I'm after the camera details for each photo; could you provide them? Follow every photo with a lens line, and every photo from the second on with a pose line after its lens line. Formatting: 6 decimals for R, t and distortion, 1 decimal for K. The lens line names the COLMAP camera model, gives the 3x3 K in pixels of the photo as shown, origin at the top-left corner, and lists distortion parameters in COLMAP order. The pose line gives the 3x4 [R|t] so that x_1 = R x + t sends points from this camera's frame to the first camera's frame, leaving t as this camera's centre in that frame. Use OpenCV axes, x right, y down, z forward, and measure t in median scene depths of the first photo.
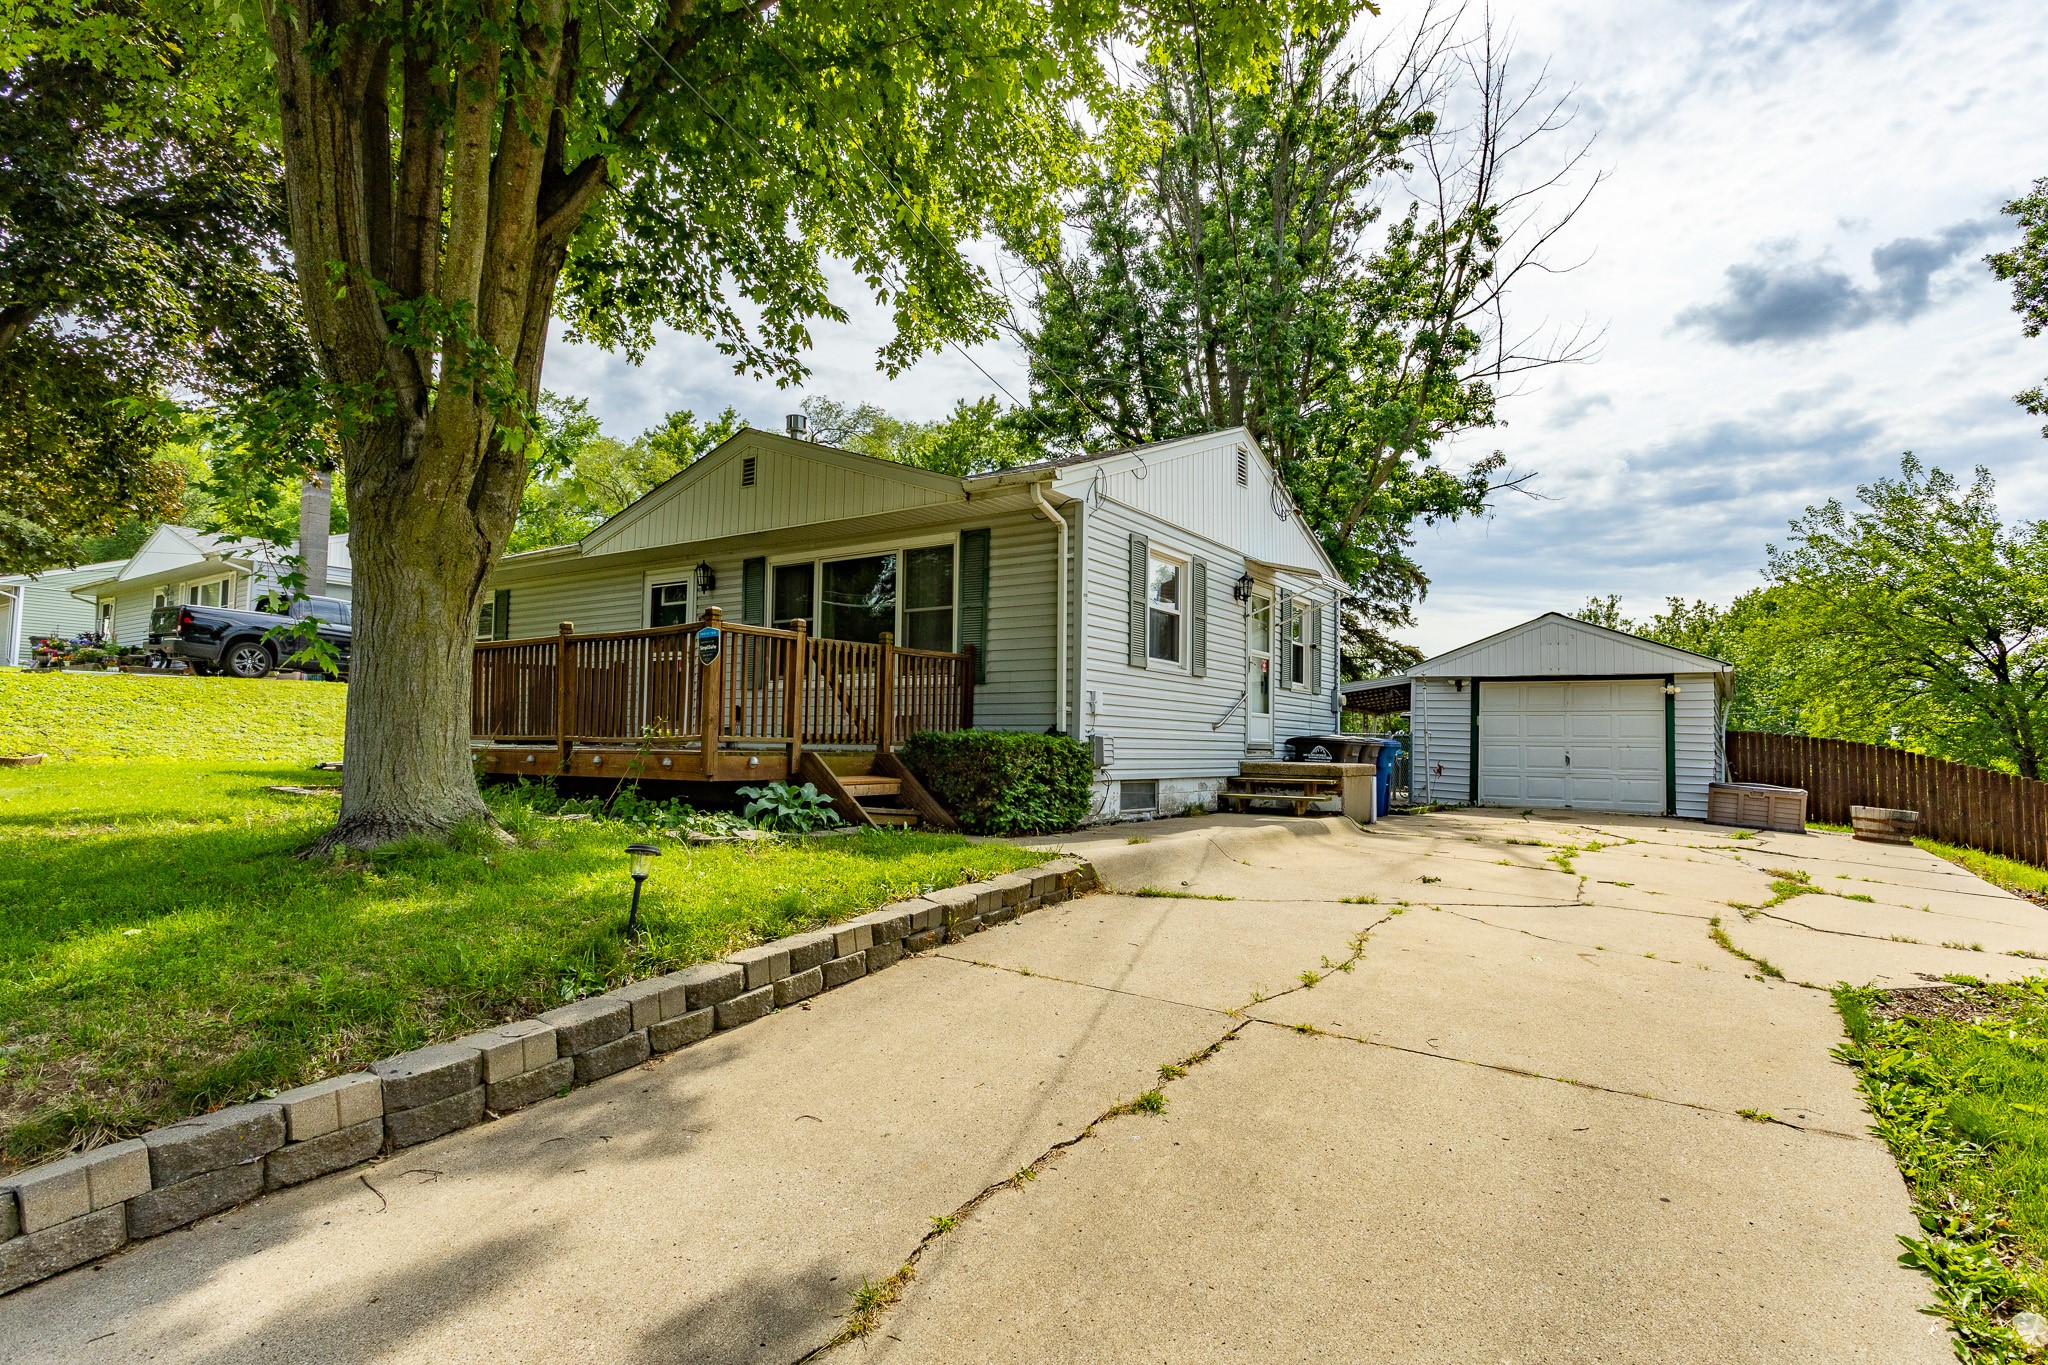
lens RADIAL K [[996.0, 0, 1012.3], [0, 996.0, 697.8], [0, 0, 1]] dist [-0.003759, -0.000242]
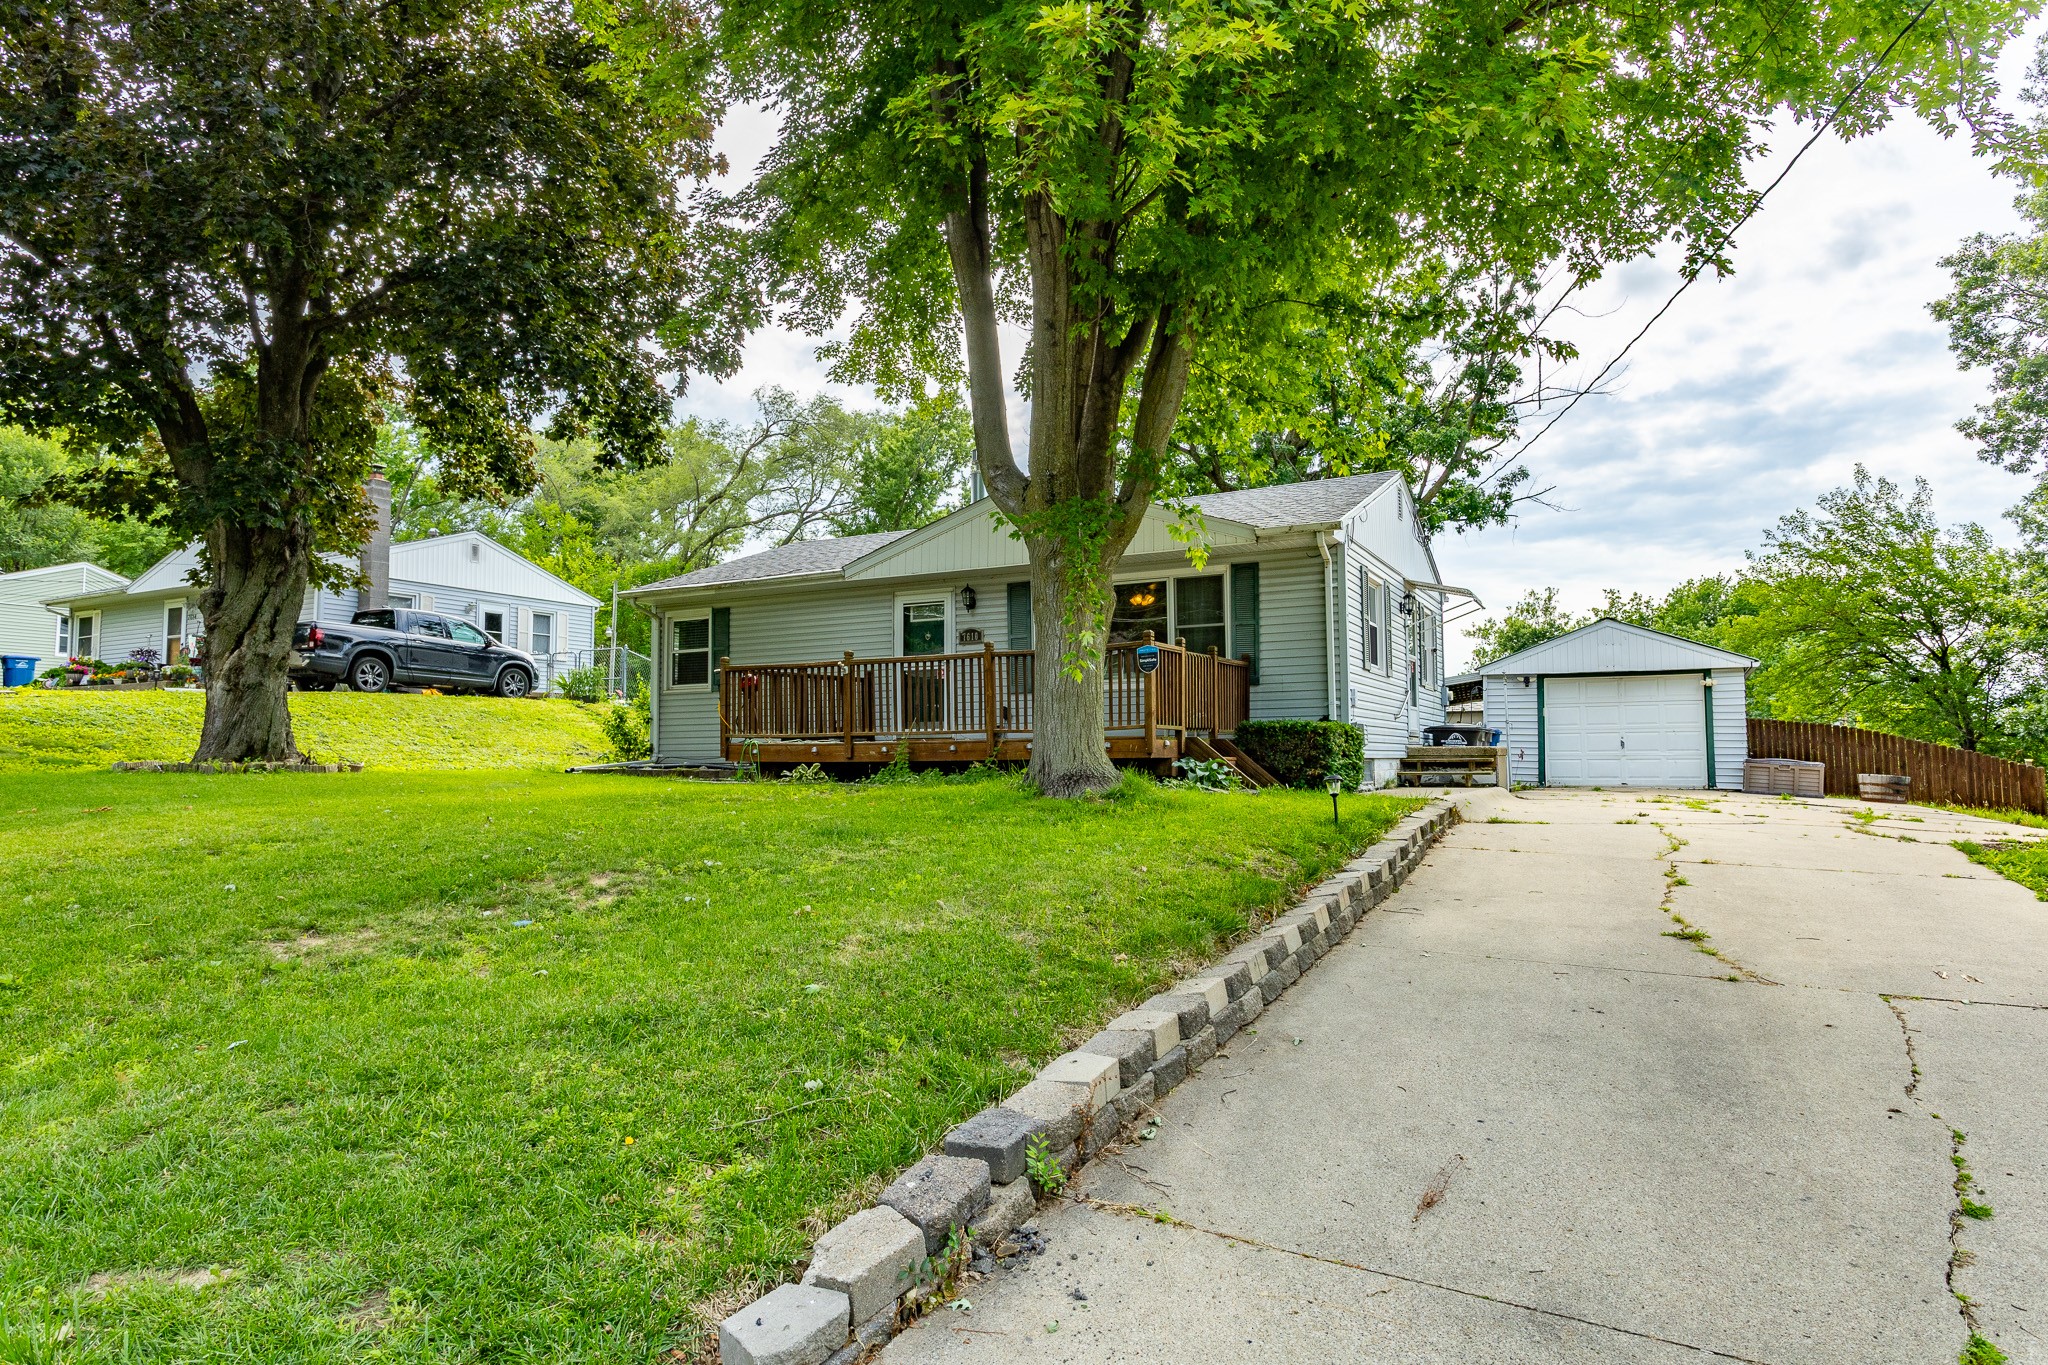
lens RADIAL K [[1115.9, 0, 1013.2], [0, 1115.9, 690.9], [0, 0, 1]] dist [0.005369, -0.012120]
pose [[0.994500, -0.016069, 0.103498, -0.271483], [0.017340, 0.999785, -0.011394, 0.002647], [-0.103293, 0.013126, 0.994564, -0.214114]]
